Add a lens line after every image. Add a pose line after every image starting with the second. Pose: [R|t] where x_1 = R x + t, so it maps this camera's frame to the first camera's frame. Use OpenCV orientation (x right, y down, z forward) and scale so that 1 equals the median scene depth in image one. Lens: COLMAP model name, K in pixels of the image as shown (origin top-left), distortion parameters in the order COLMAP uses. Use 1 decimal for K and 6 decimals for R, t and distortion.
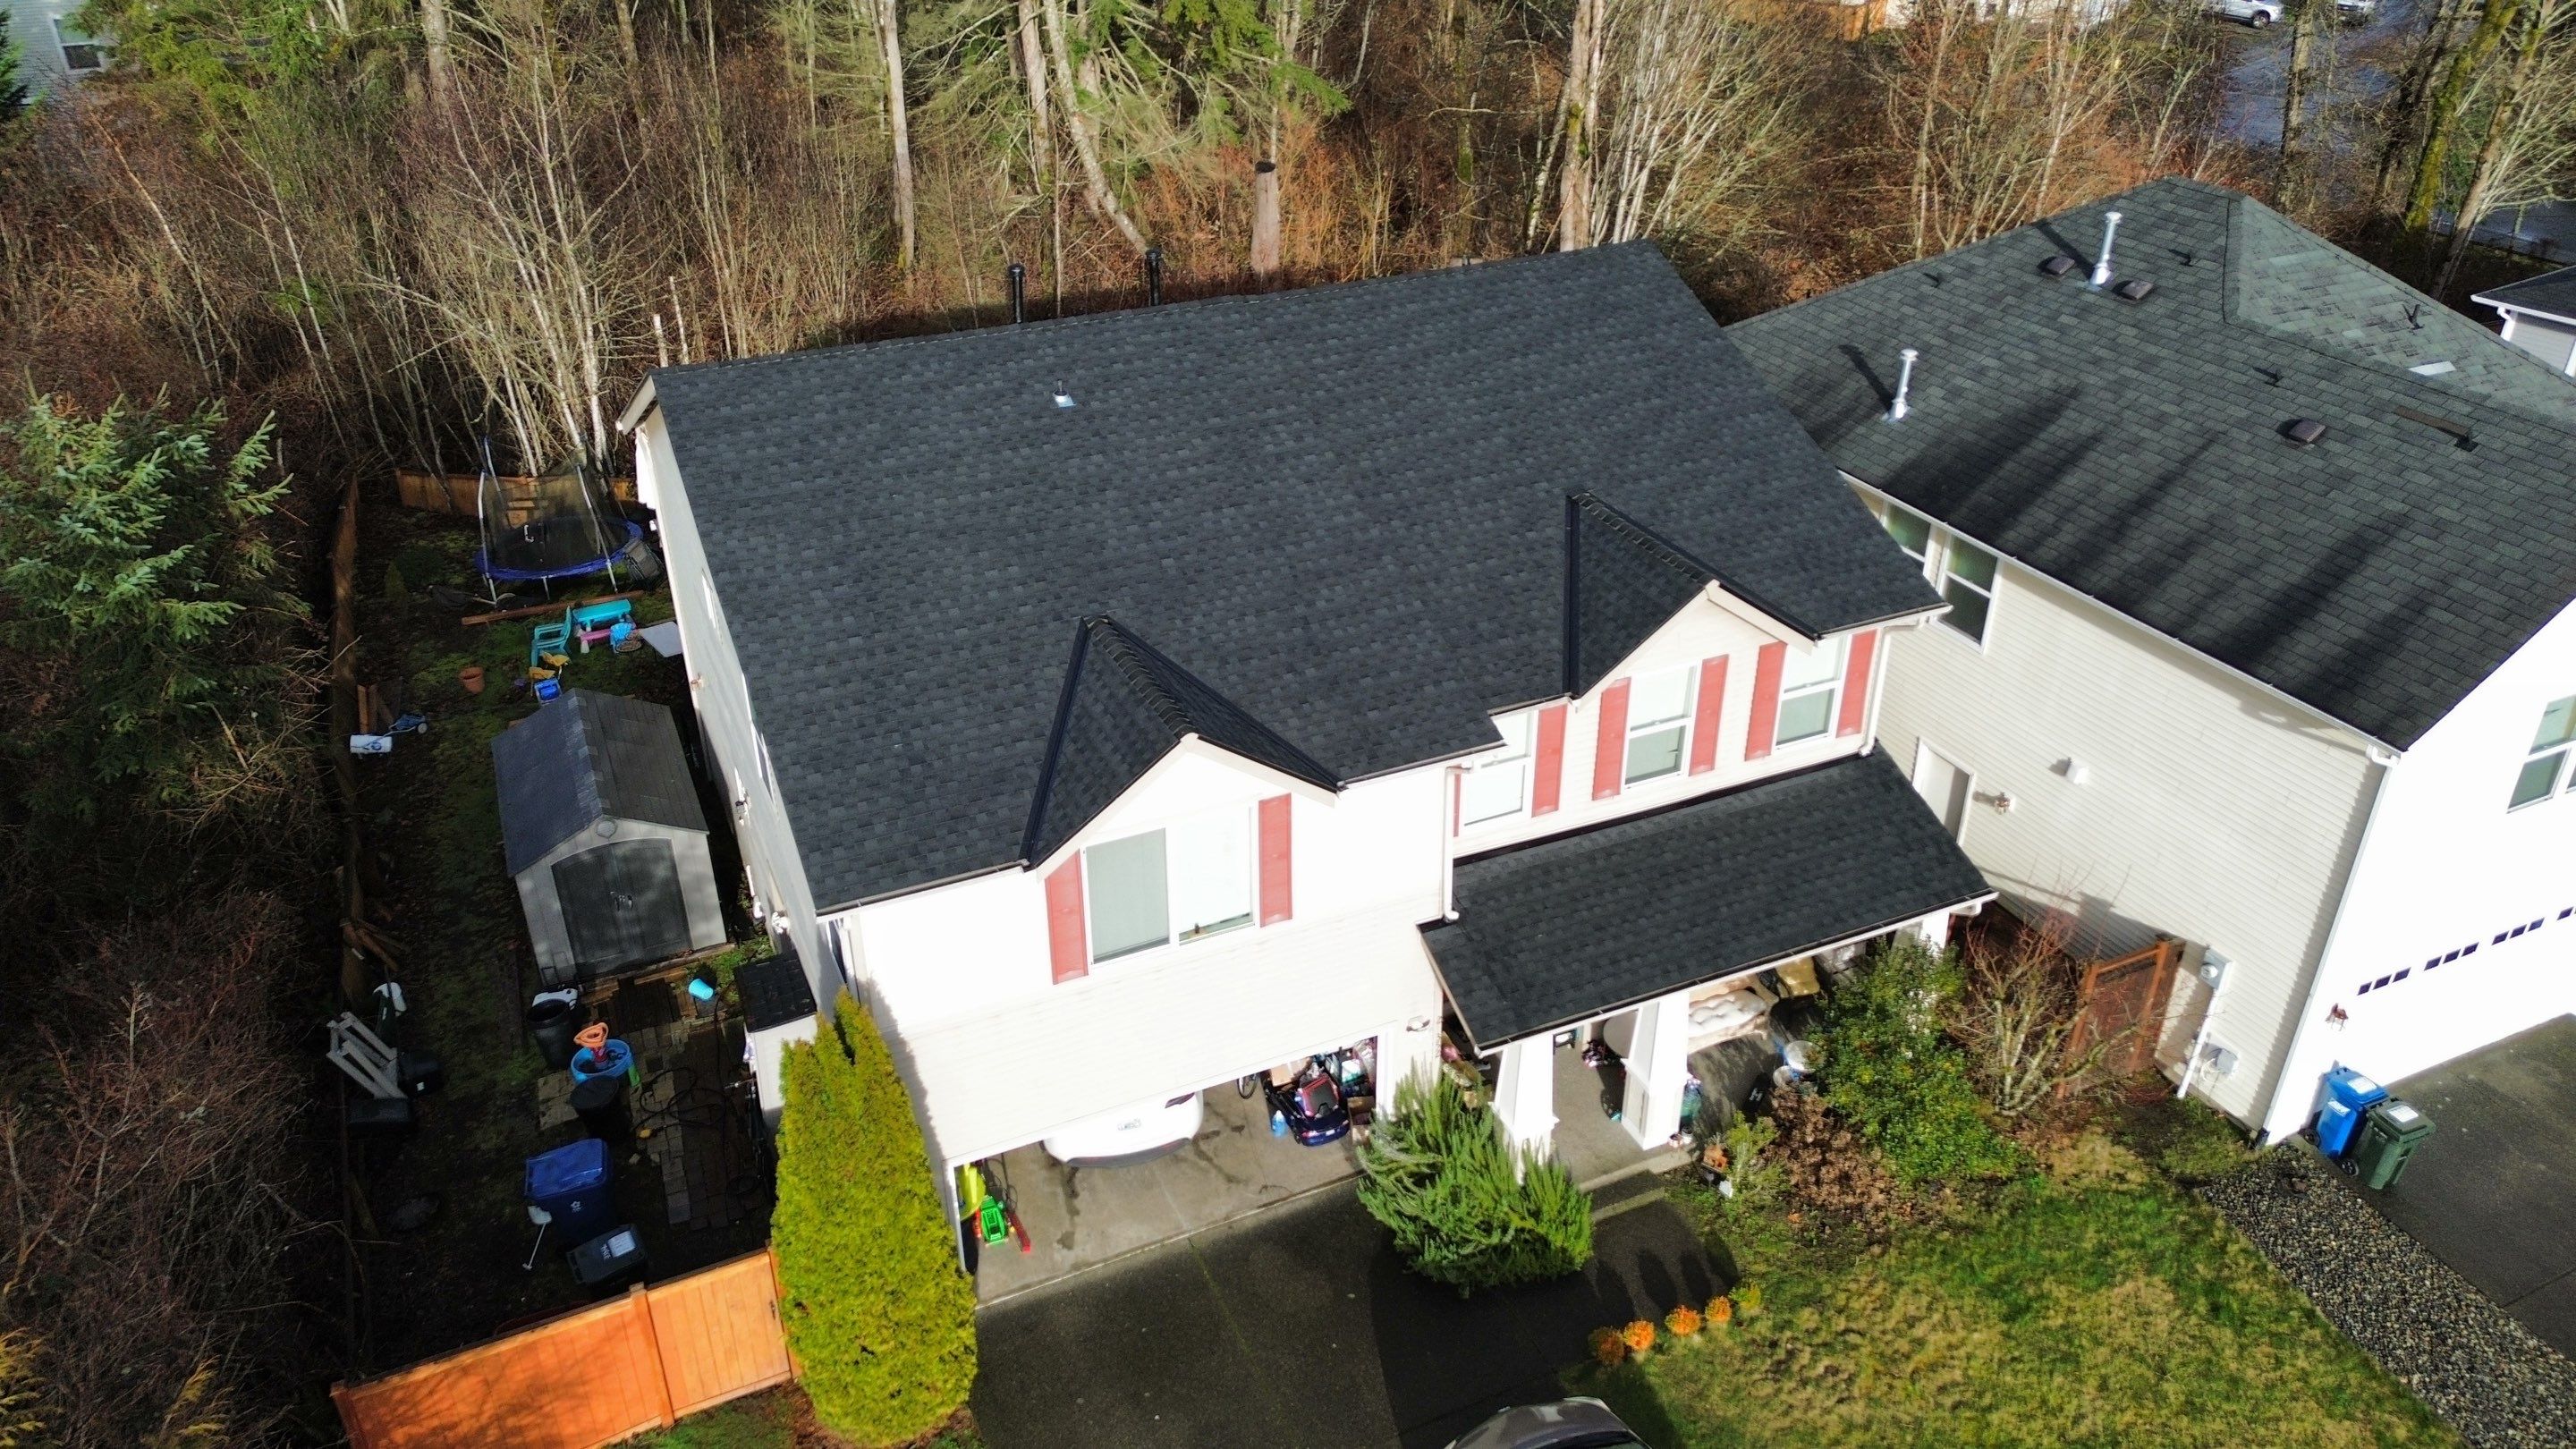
lens RADIAL K [[1813.1, 0, 1288.0], [0, 1813.1, 724.5], [0, 0, 1]] dist [0.091861, -0.088590]
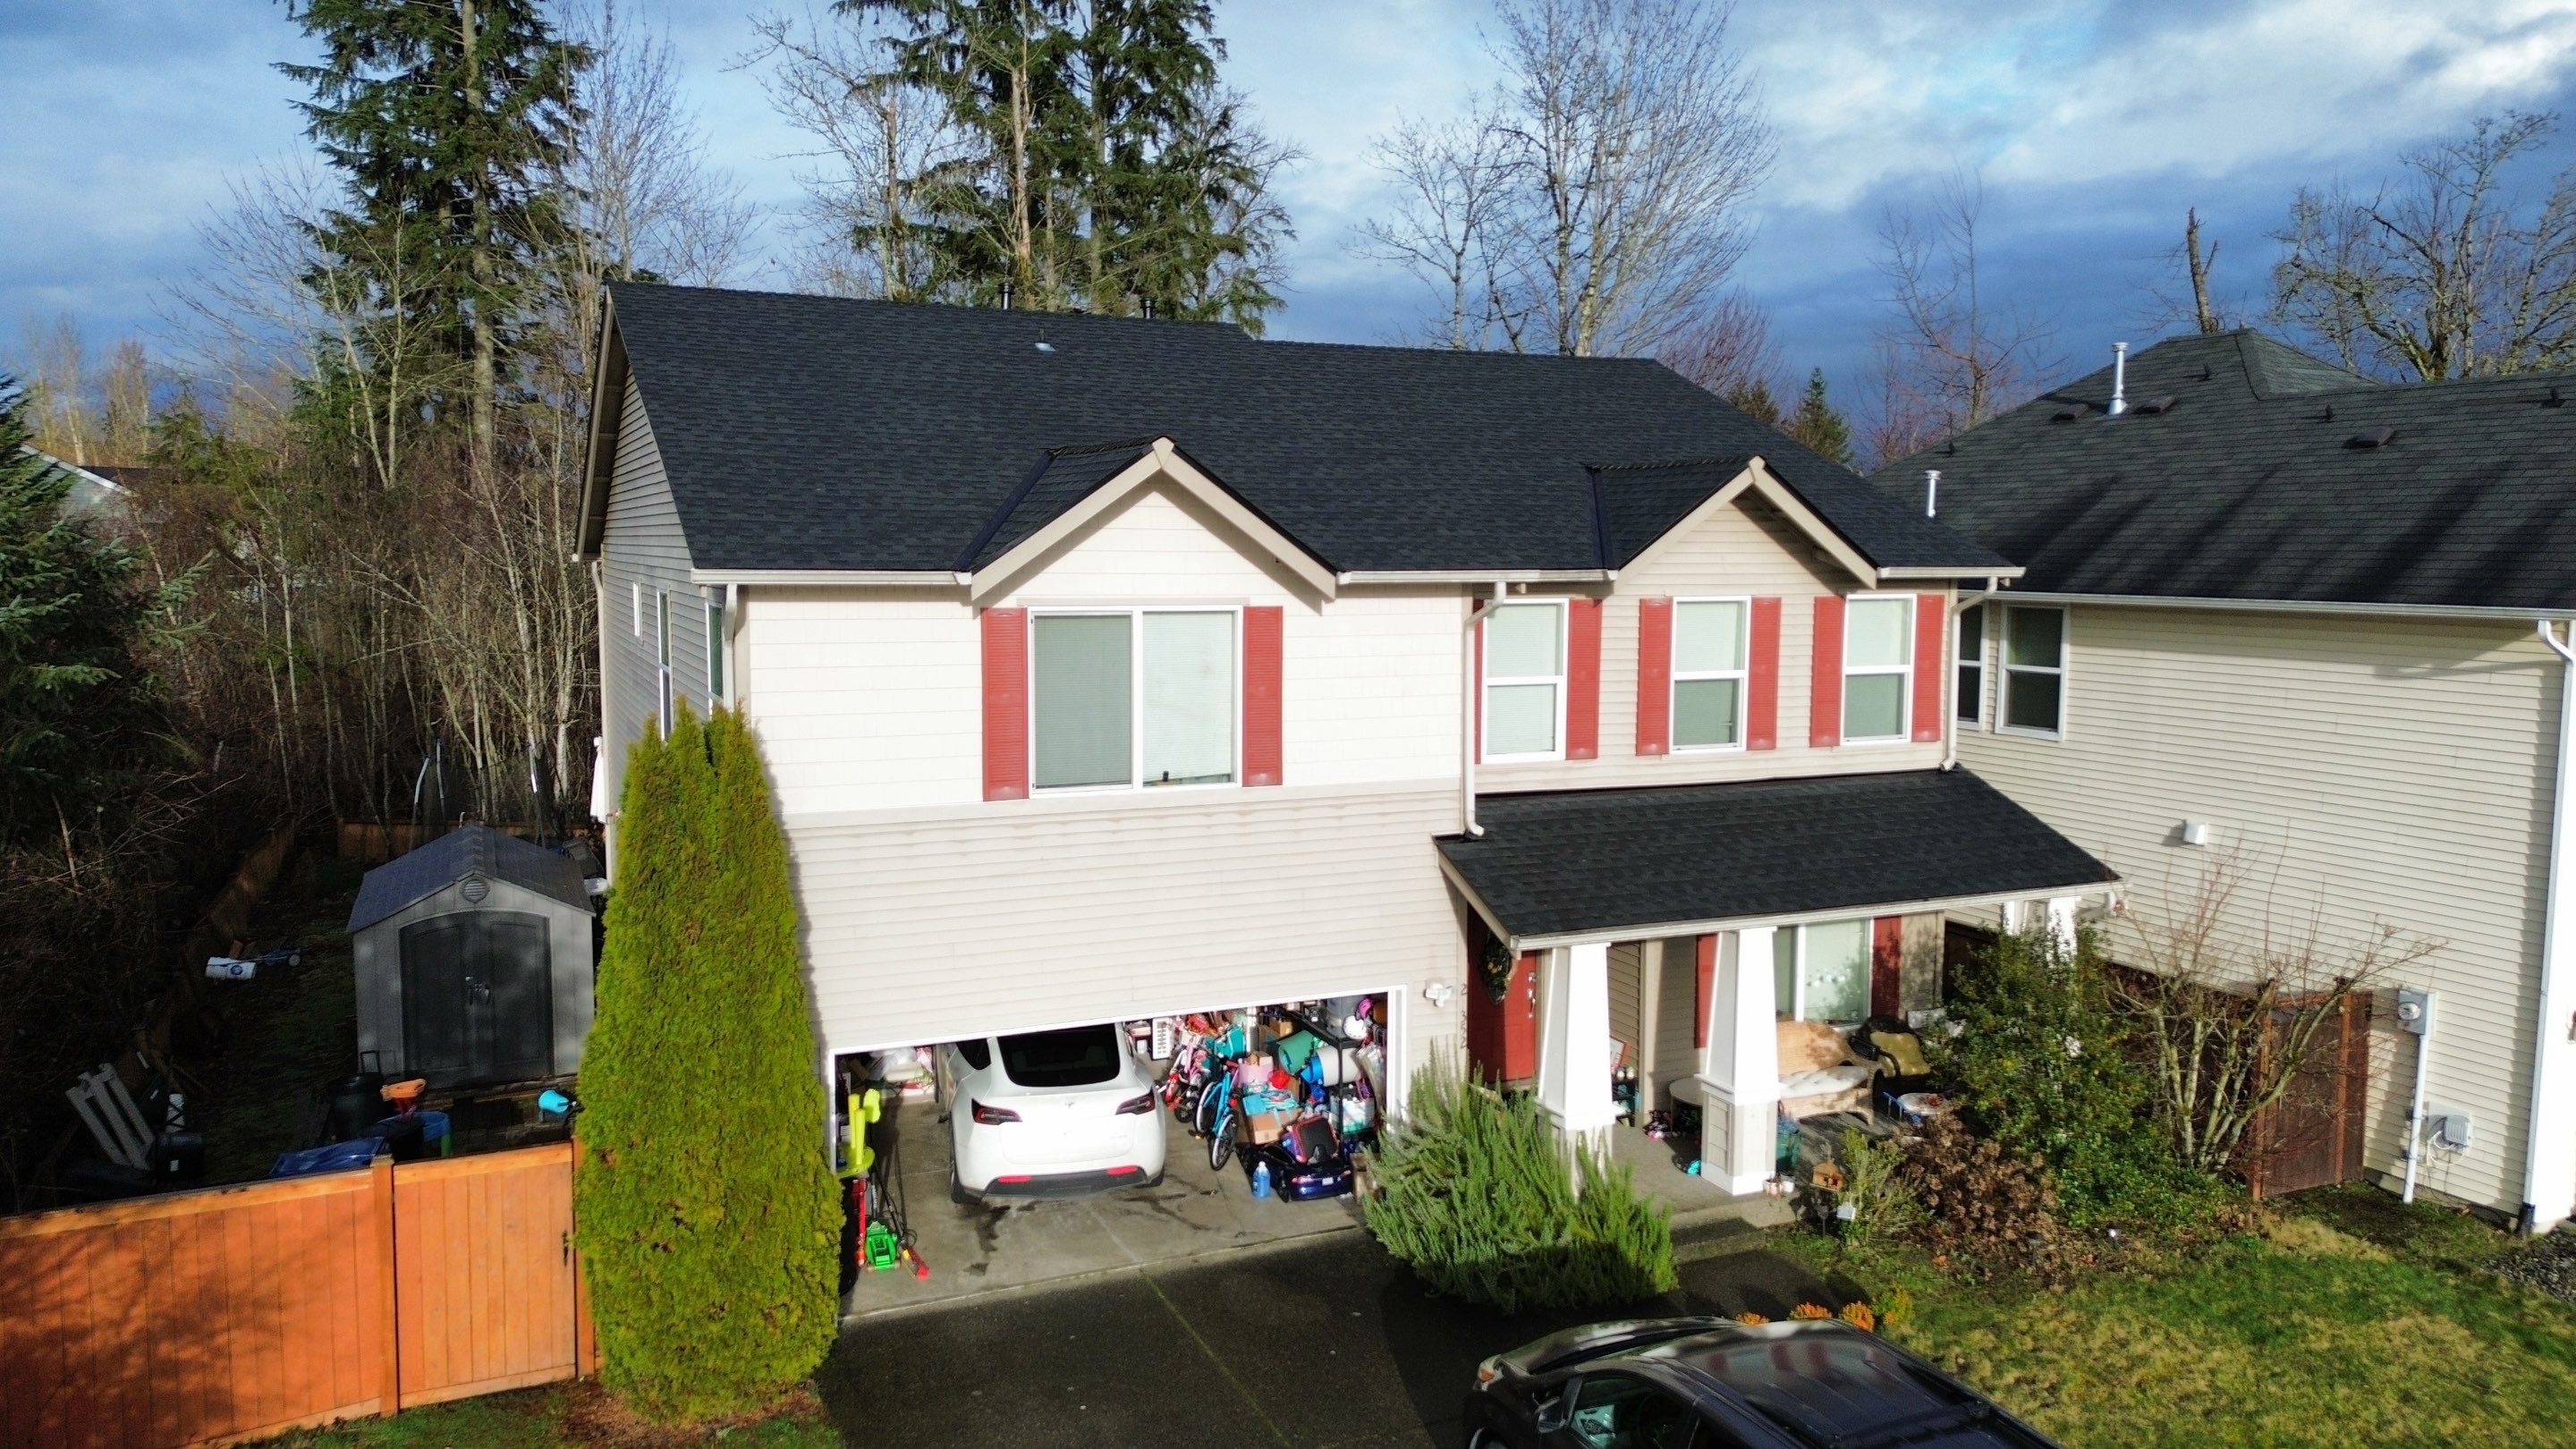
lens RADIAL K [[1813.1, 0, 1288.0], [0, 1813.1, 724.5], [0, 0, 1]] dist [0.091861, -0.088590]
pose [[0.999938, 0.011098, -0.000281, 0.004606], [-0.010257, 0.913906, -0.405796, 0.381637], [-0.004246, 0.405774, 0.913963, 0.220536]]
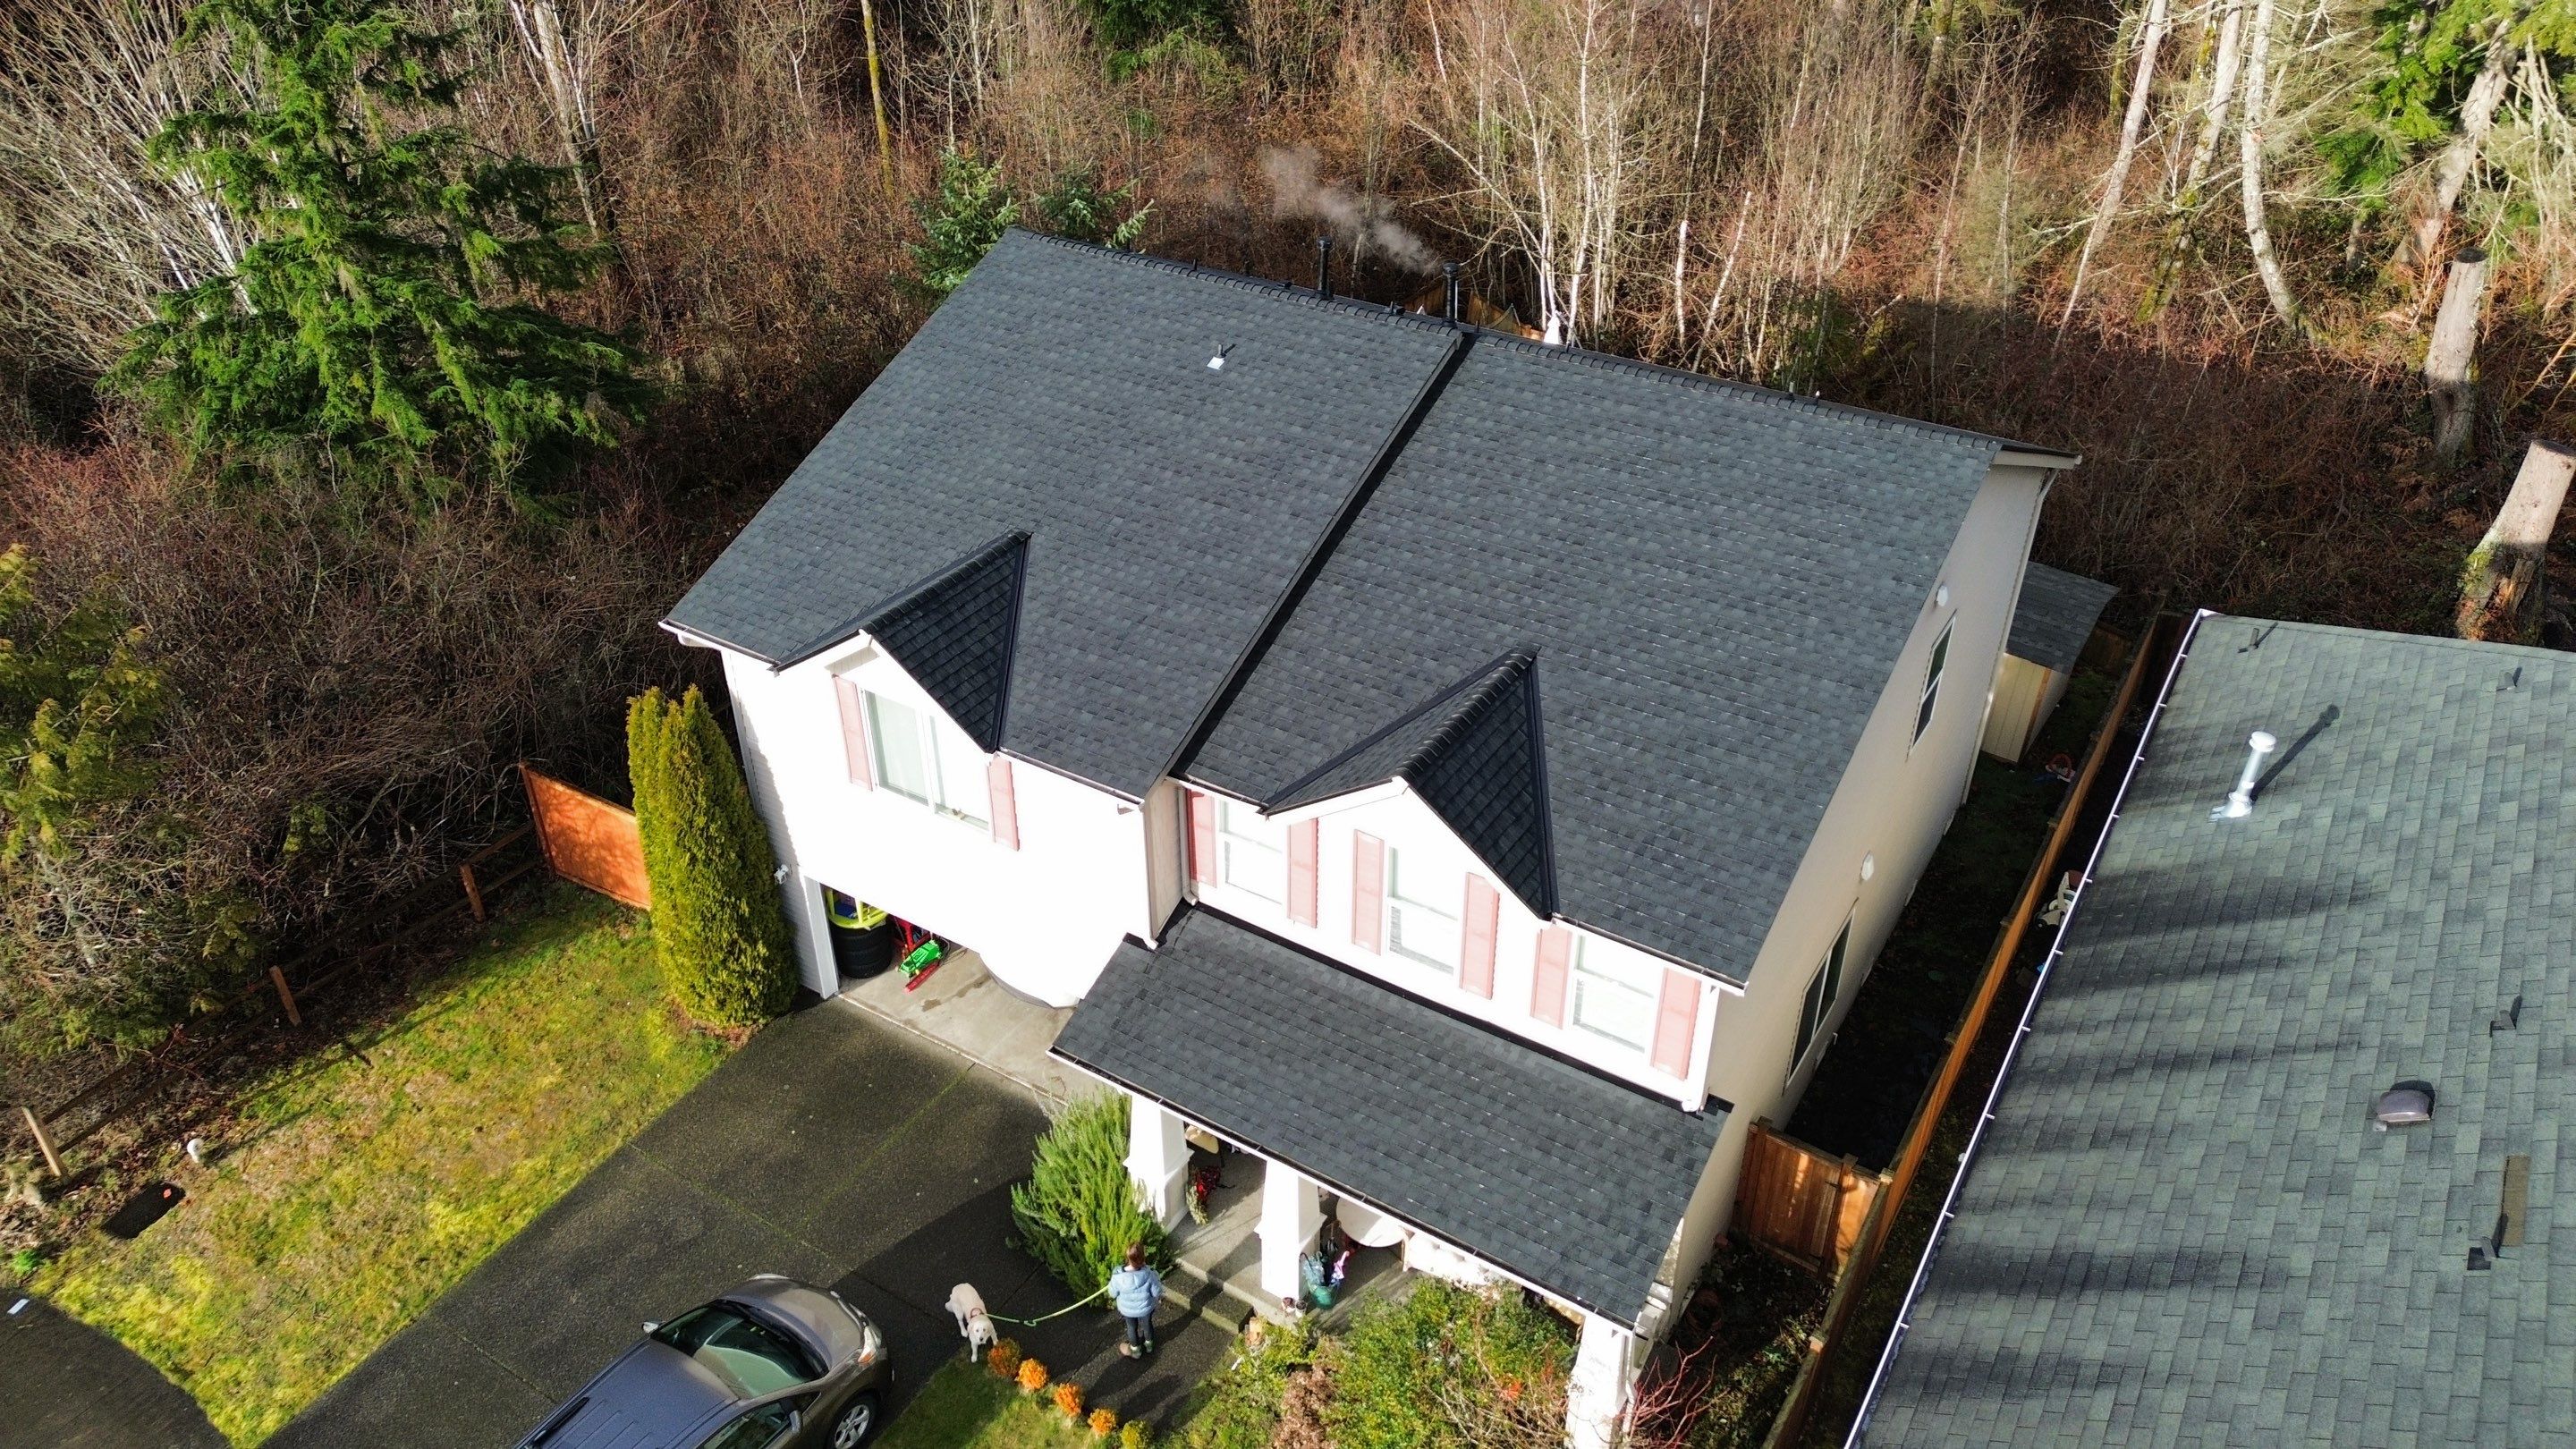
lens RADIAL K [[1813.1, 0, 1288.0], [0, 1813.1, 724.5], [0, 0, 1]] dist [0.091861, -0.088590]
pose [[0.545462, 0.464138, -0.697888, 0.759947], [-0.412970, 0.873408, 0.258096, -0.288906], [0.729333, 0.147425, 0.668086, 0.341660]]
